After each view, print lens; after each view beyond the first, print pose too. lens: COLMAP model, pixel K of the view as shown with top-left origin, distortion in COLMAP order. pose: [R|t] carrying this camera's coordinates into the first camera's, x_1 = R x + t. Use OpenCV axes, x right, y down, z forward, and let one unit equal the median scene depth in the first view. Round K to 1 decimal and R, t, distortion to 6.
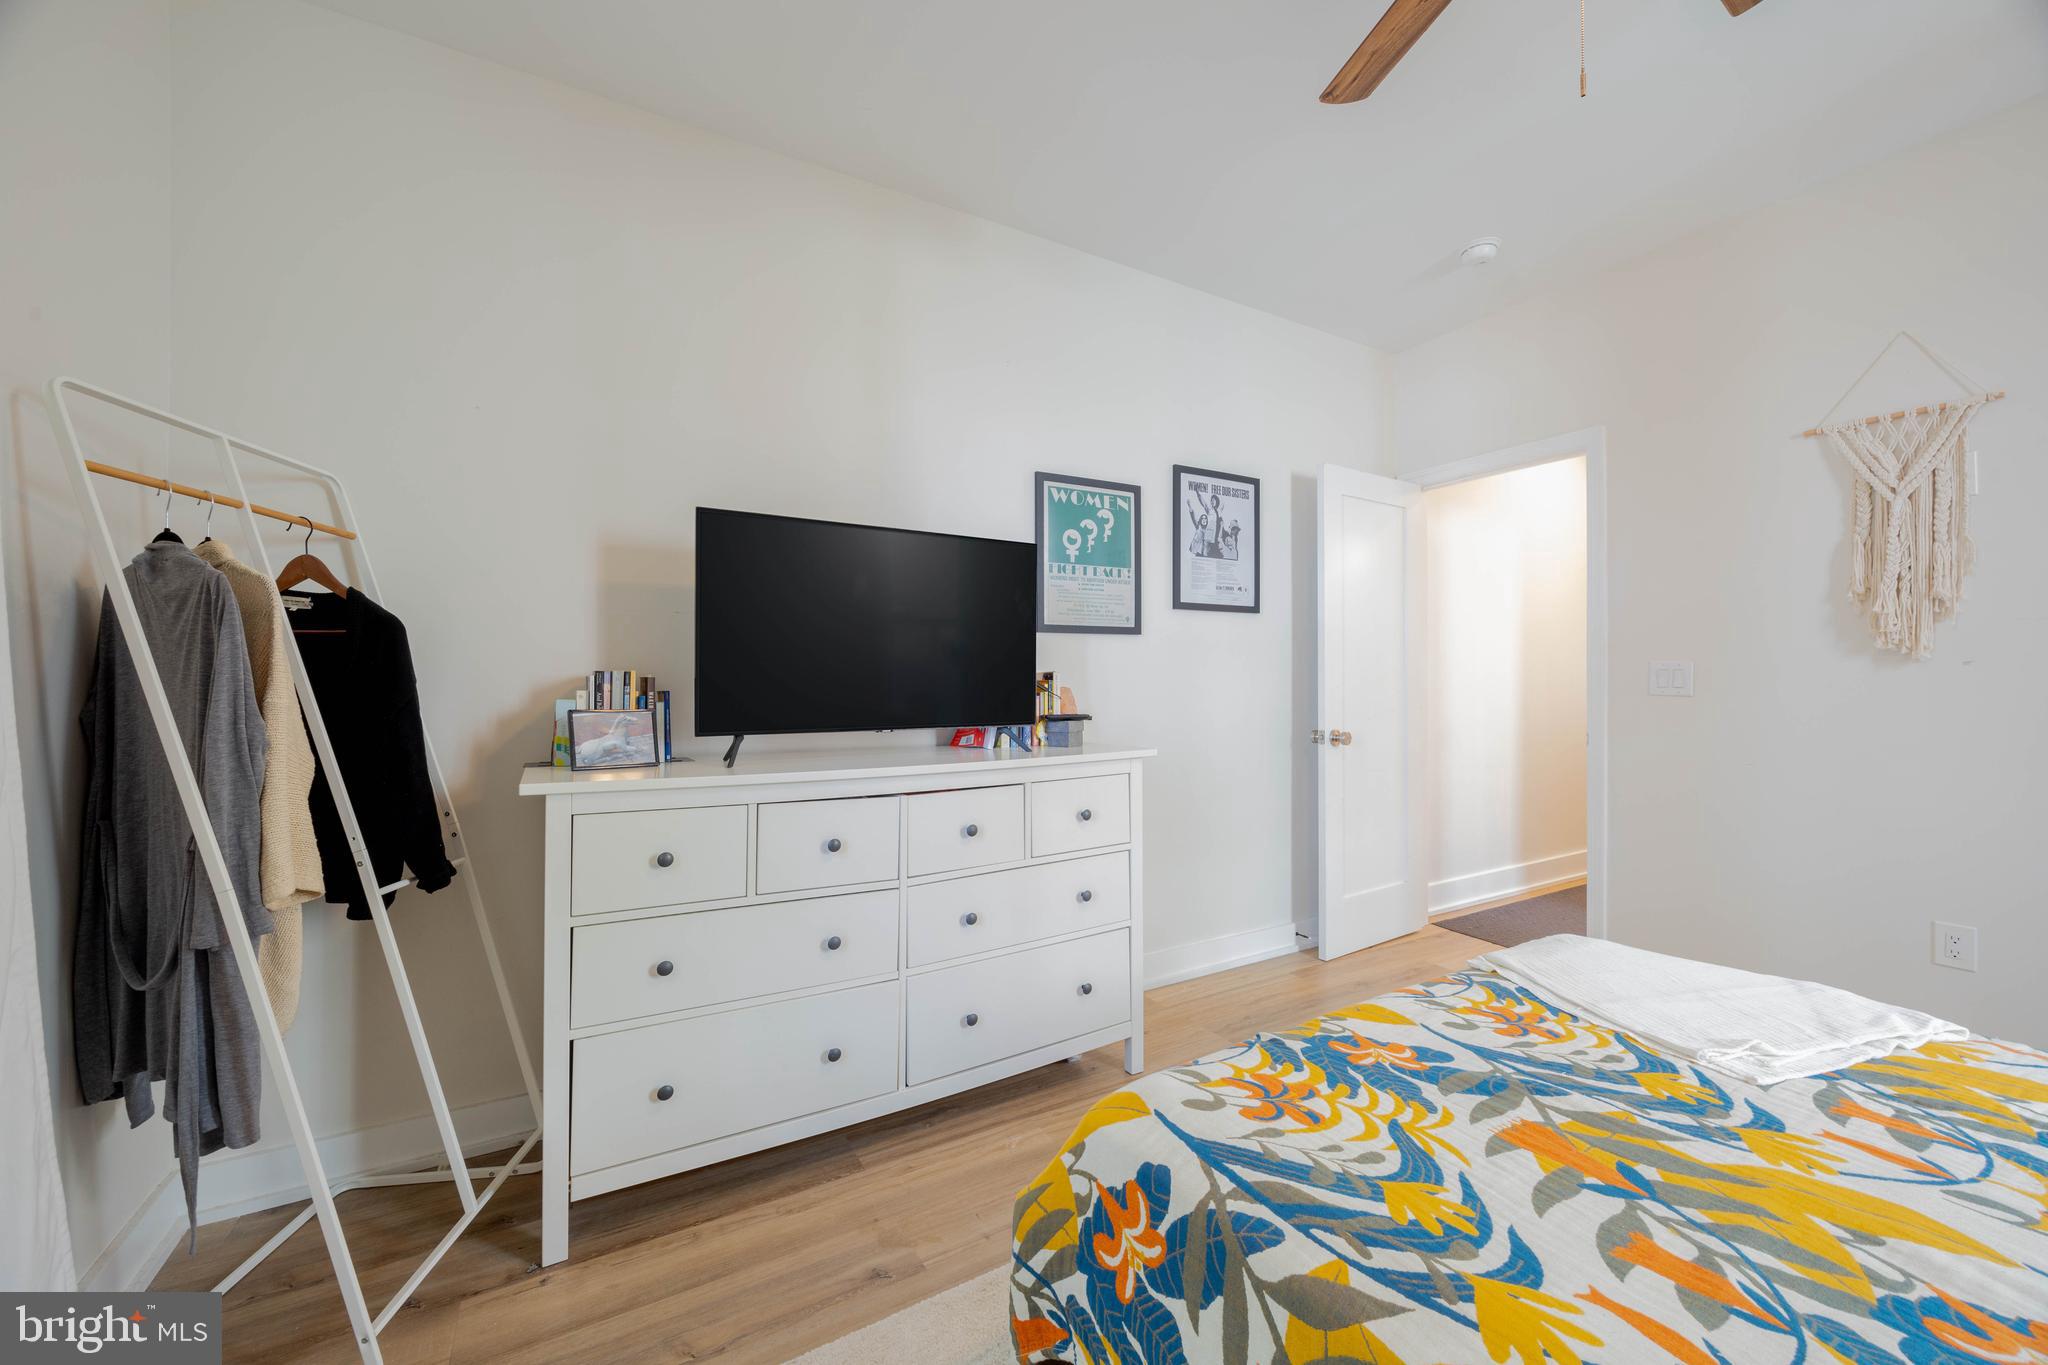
lens RADIAL K [[784.0, 0, 1024.0], [0, 784.0, 682.5], [0, 0, 1]] dist [0.000153, 0.000123]
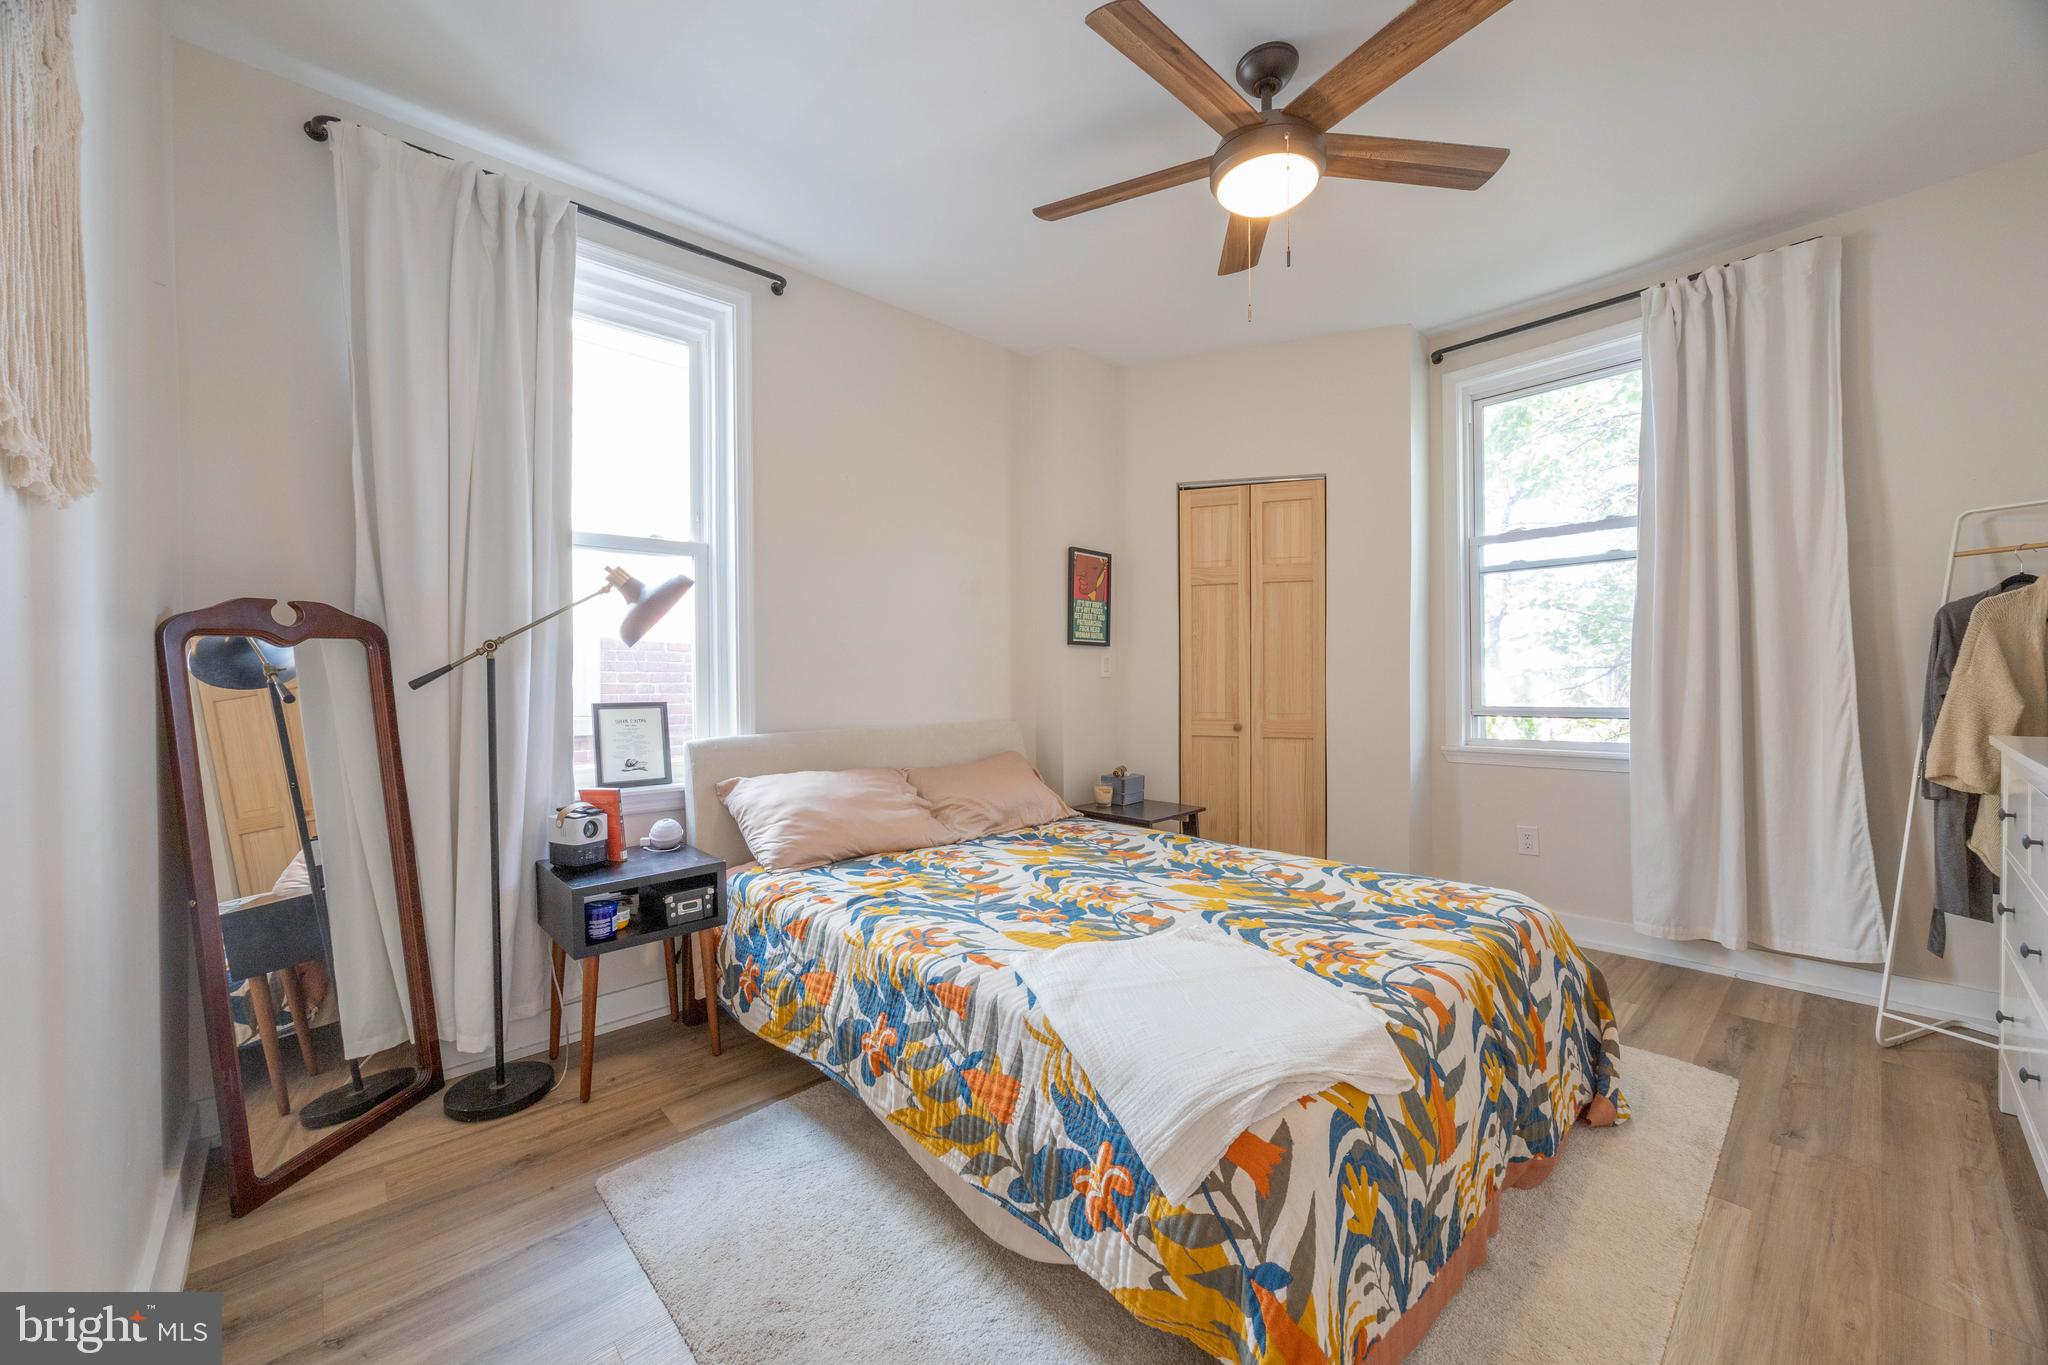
lens RADIAL K [[784.0, 0, 1024.0], [0, 784.0, 682.5], [0, 0, 1]] dist [0.000153, 0.000123]
pose [[-0.977564, 0.012877, -0.210242, 1.554906], [0.010544, 0.999870, 0.012214, 0.001313], [0.210372, 0.009723, -0.977573, 2.391287]]
